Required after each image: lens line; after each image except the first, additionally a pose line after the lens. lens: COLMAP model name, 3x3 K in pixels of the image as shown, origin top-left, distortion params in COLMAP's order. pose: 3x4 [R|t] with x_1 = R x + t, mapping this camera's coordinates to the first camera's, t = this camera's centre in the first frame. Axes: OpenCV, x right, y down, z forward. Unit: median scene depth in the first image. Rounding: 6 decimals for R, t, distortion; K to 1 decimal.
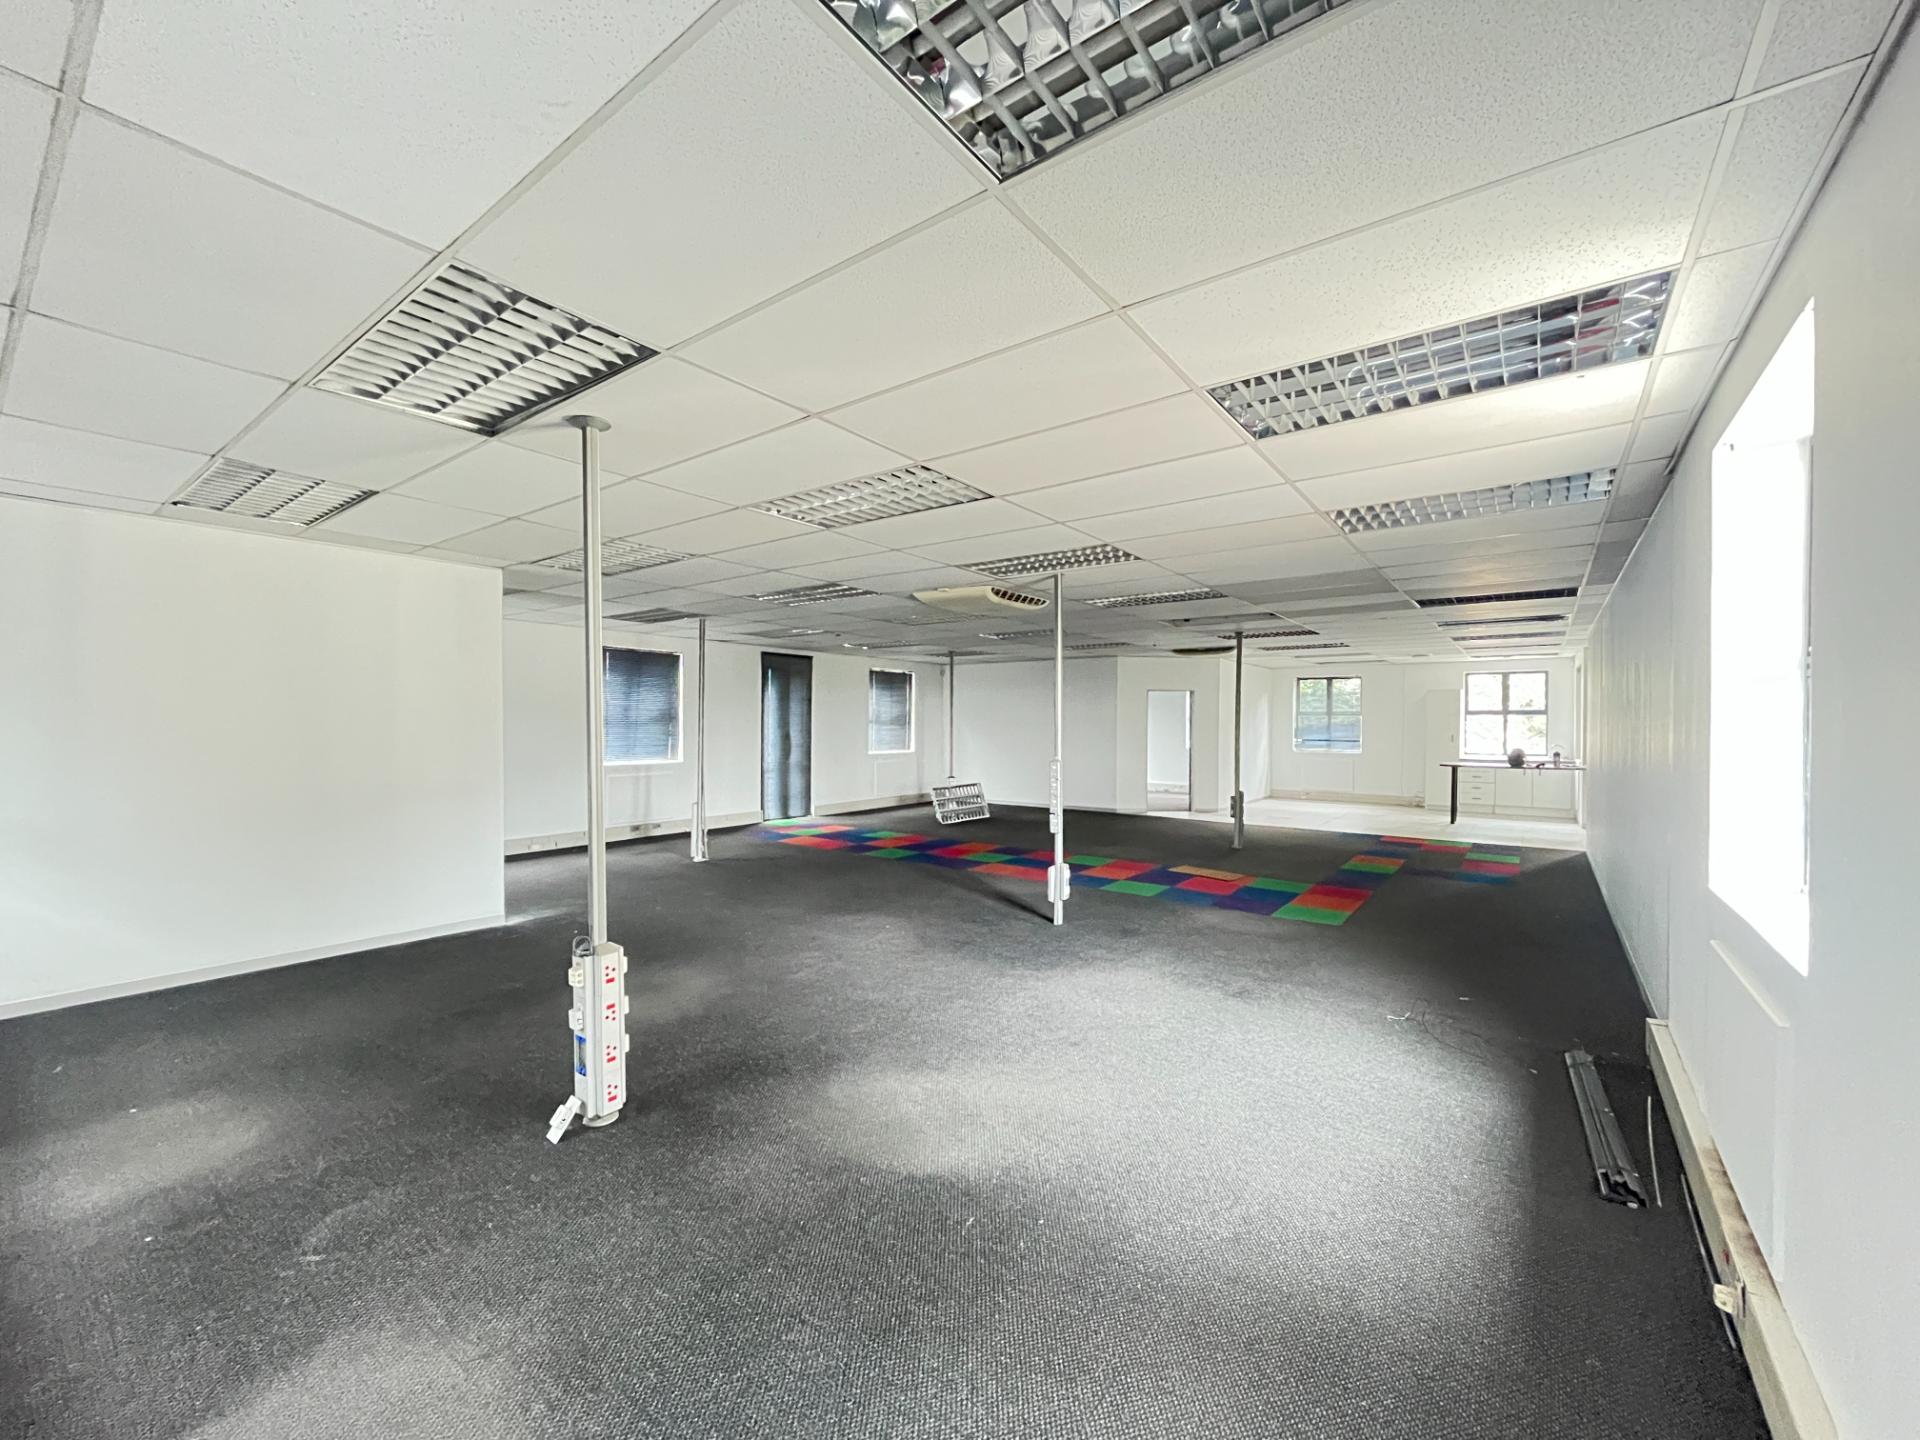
lens RADIAL K [[770.3, 0, 962.5], [0, 770.3, 722.6], [0, 0, 1]] dist [-0.009763, 0.001061]
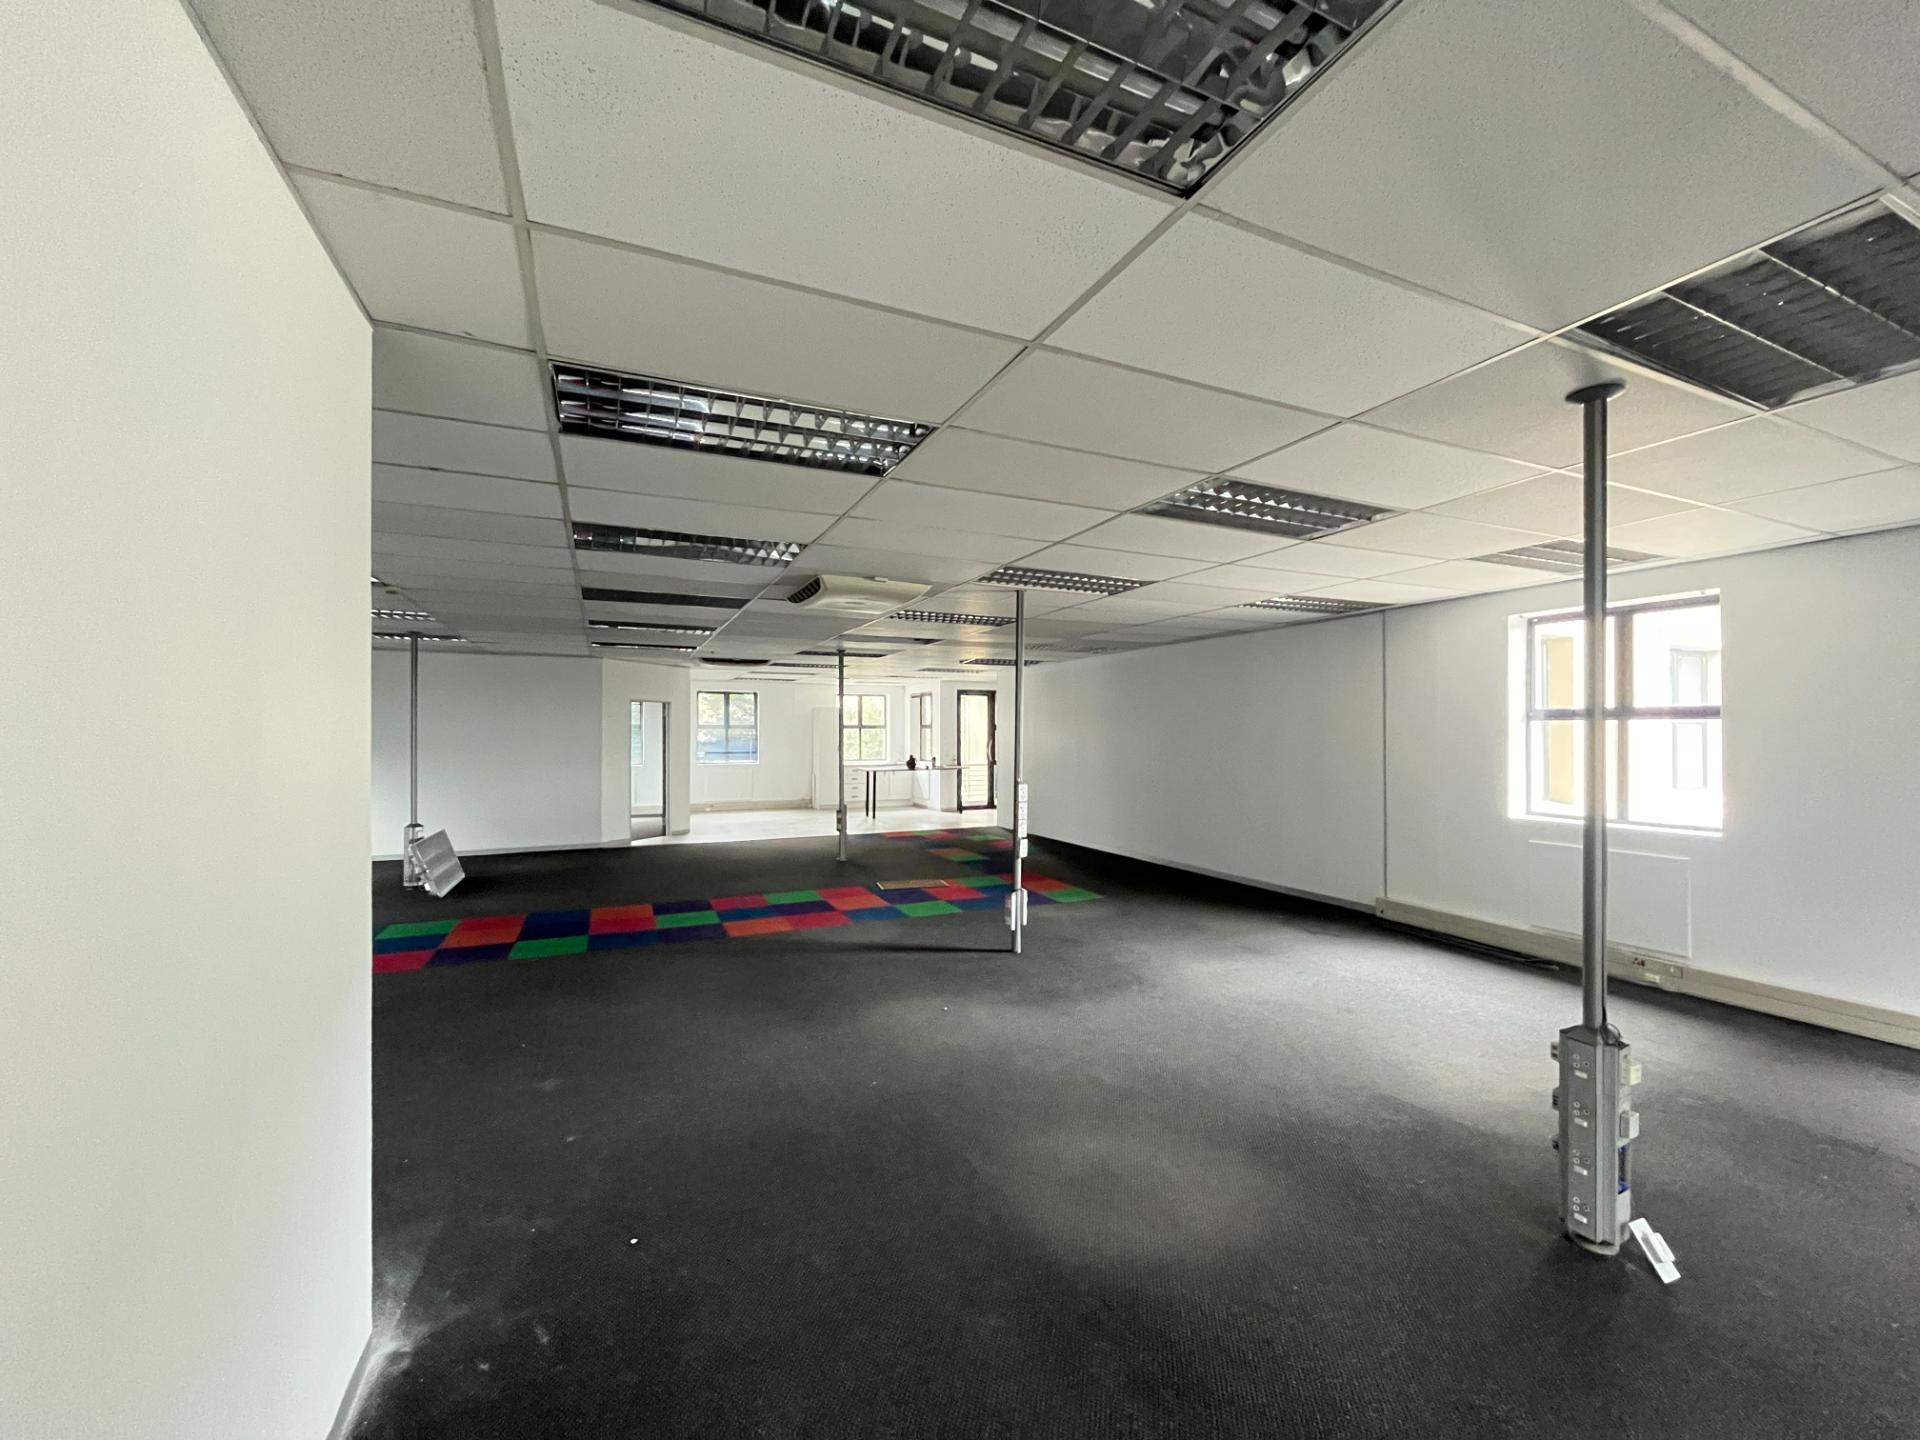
lens RADIAL K [[770.3, 0, 949.9], [0, 770.3, 725.2], [0, 0, 1]] dist [-0.009763, 0.001061]
pose [[0.486705, 0.002730, 0.873562, -0.764293], [0.004599, 0.999973, -0.005687, -0.017705], [-0.873554, 0.006786, 0.486679, 0.603608]]
